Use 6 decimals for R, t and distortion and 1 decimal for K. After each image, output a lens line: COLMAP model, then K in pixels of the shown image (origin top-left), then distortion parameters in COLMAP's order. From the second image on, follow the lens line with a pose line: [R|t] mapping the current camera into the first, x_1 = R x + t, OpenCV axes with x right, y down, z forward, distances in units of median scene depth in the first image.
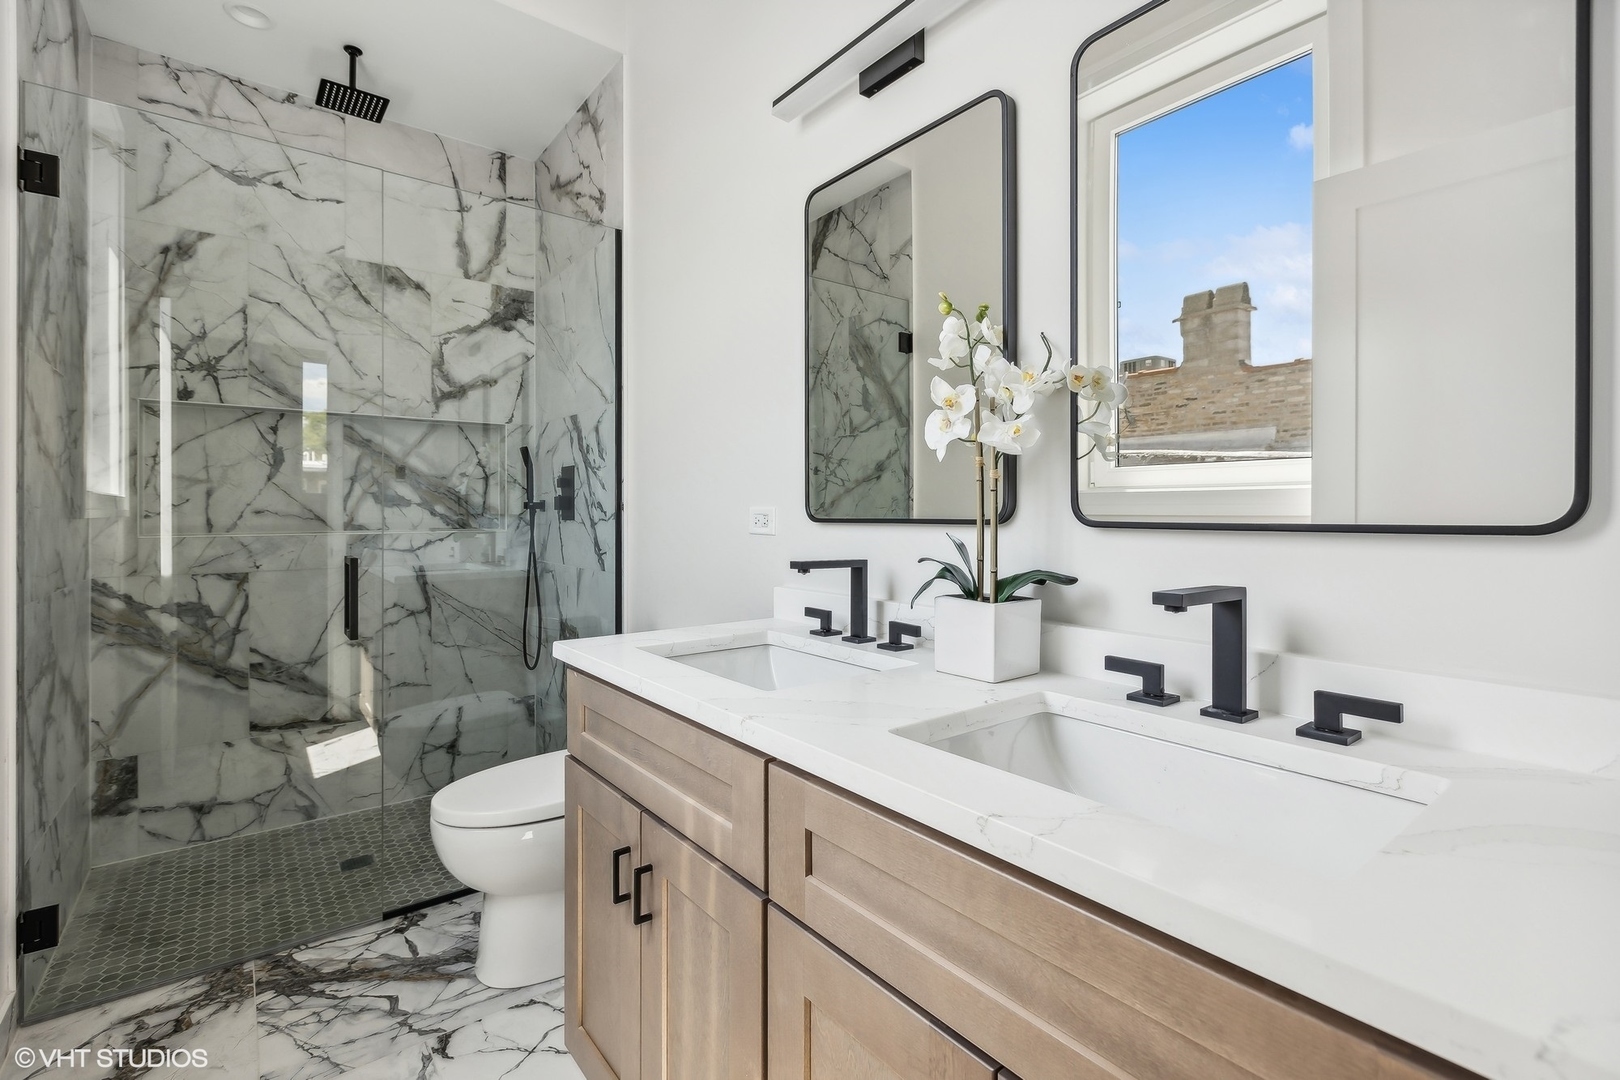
lens RADIAL K [[732.6, 0, 805.7], [0, 732.6, 518.7], [0, 0, 1]] dist [-0.001233, -0.000007]
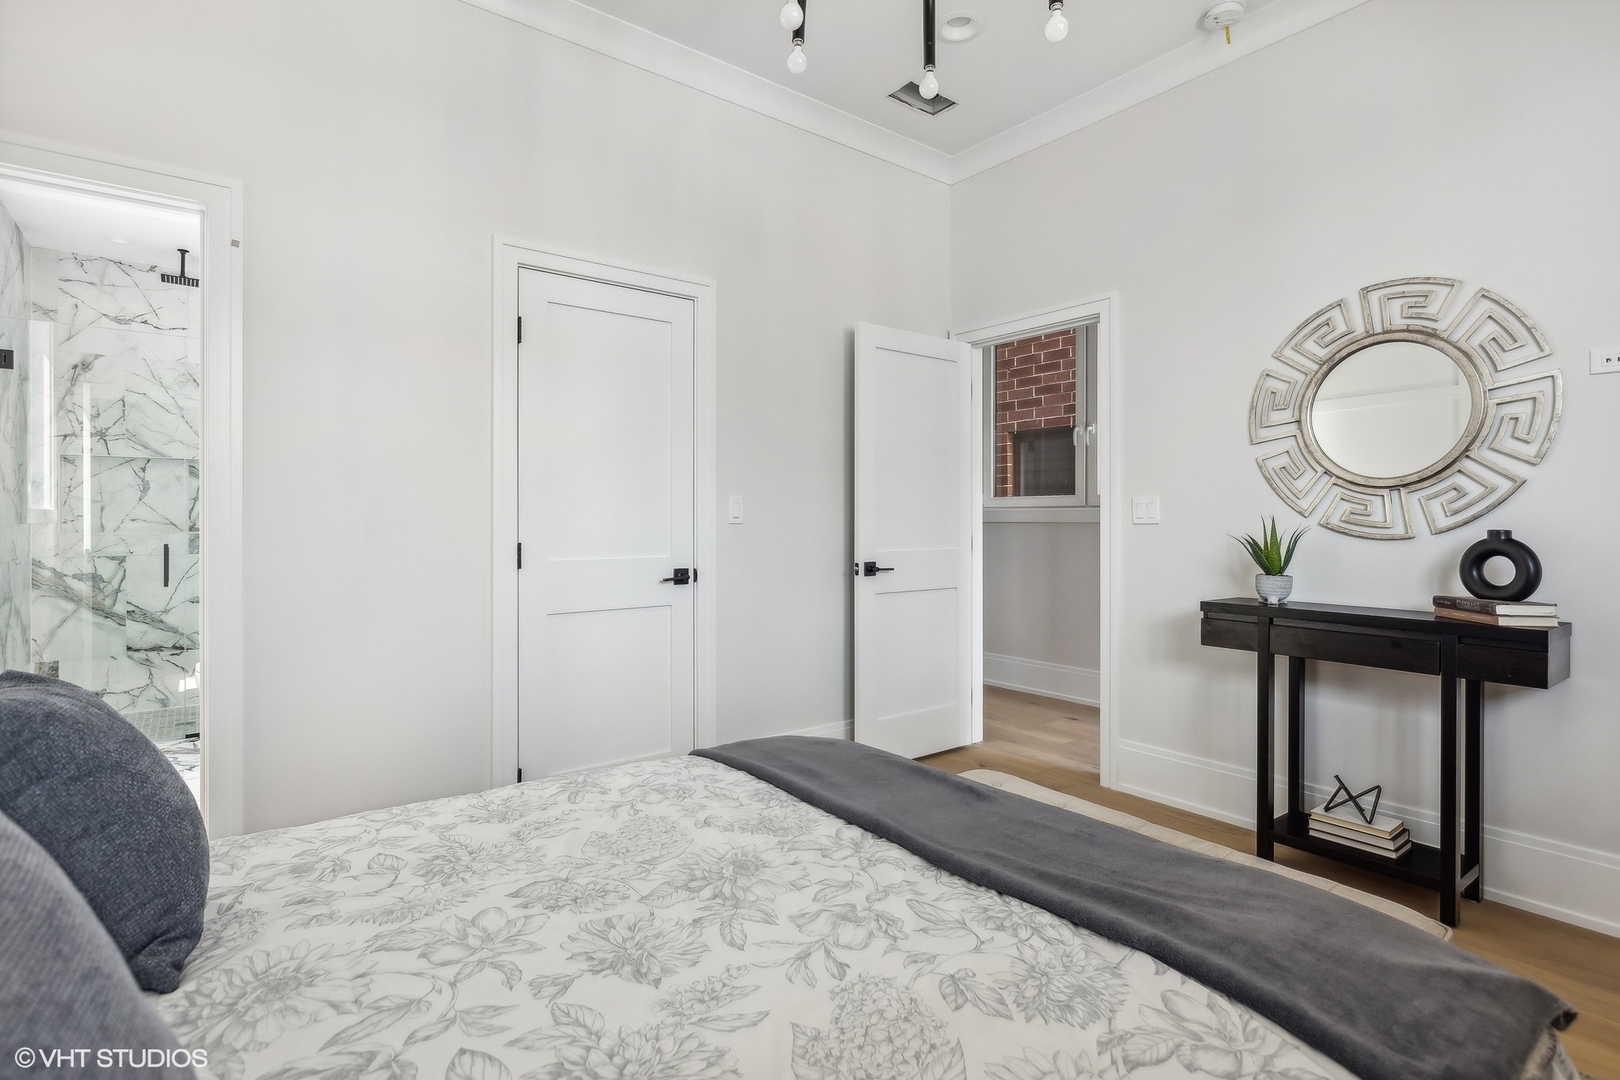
lens RADIAL K [[792.9, 0, 806.3], [0, 792.9, 523.9], [0, 0, 1]] dist [-0.000959, -0.000194]
pose [[0.999738, 0.021725, -0.007190, 0.808055], [-0.021558, 0.999514, 0.022509, -0.074649], [0.007675, -0.022348, 0.999721, -0.798955]]
